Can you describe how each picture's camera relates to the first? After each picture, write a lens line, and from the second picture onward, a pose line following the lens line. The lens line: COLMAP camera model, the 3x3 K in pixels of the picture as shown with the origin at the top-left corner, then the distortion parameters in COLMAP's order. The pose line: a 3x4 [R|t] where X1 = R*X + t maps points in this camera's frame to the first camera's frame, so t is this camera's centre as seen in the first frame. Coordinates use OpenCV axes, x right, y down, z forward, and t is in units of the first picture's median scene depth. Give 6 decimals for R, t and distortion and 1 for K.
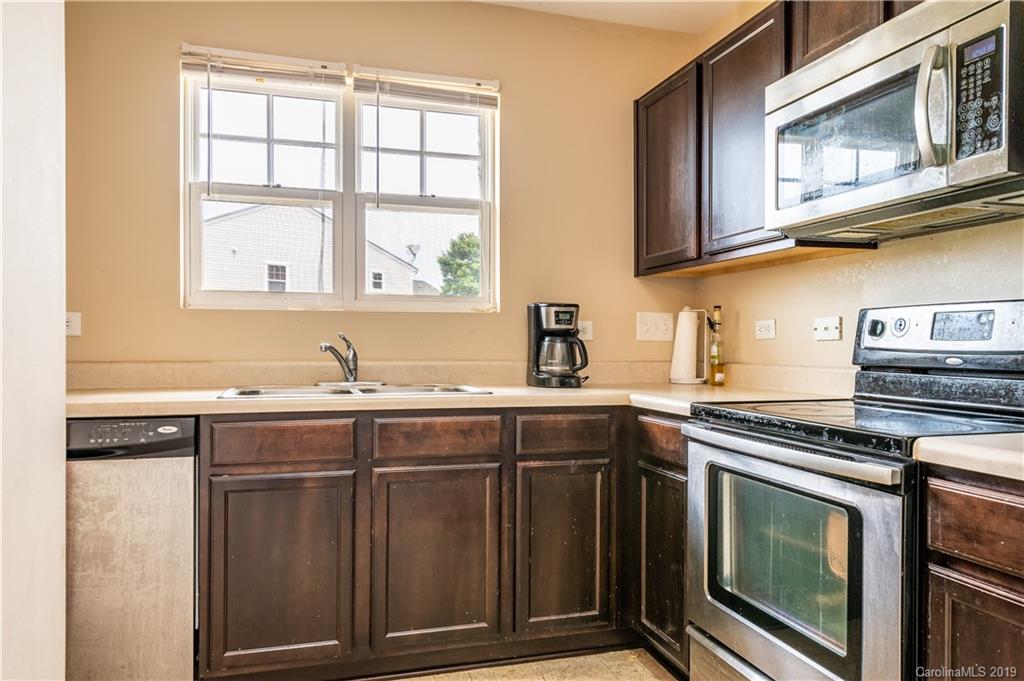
lens RADIAL K [[729.5, 0, 512.2], [0, 729.5, 342.9], [0, 0, 1]] dist [0.002175, -0.000447]
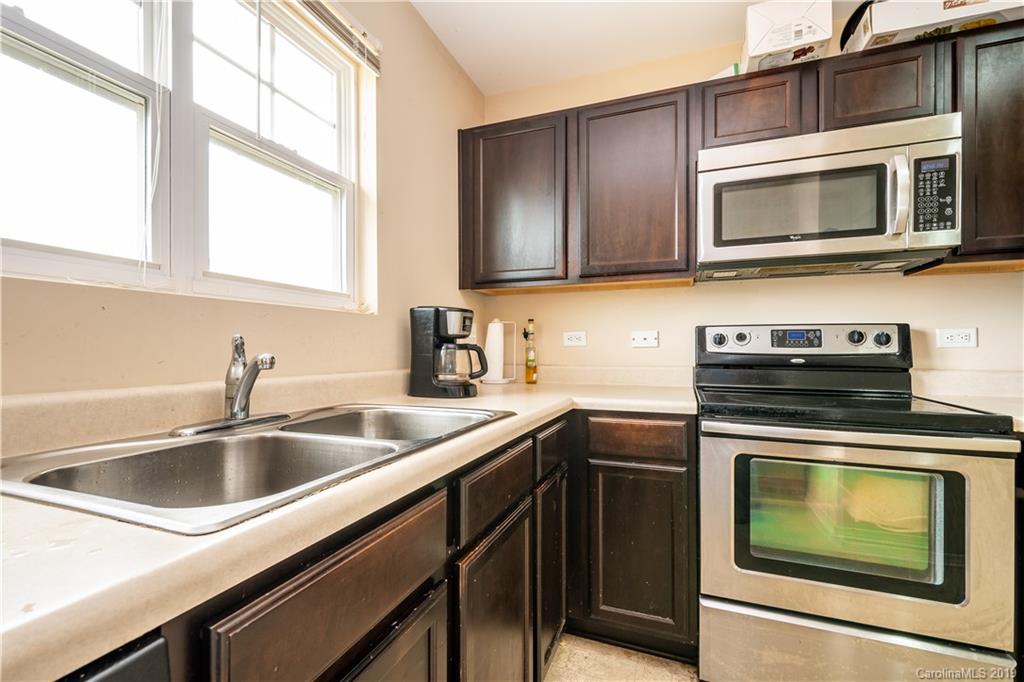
lens RADIAL K [[446.5, 0, 511.9], [0, 446.5, 344.5], [0, 0, 1]] dist [0.003596, 0.000734]
pose [[0.611428, 0.003958, 0.791290, -0.537995], [0.000700, 0.999984, -0.005543, -0.005787], [-0.791300, 0.003943, 0.611416, 0.885069]]
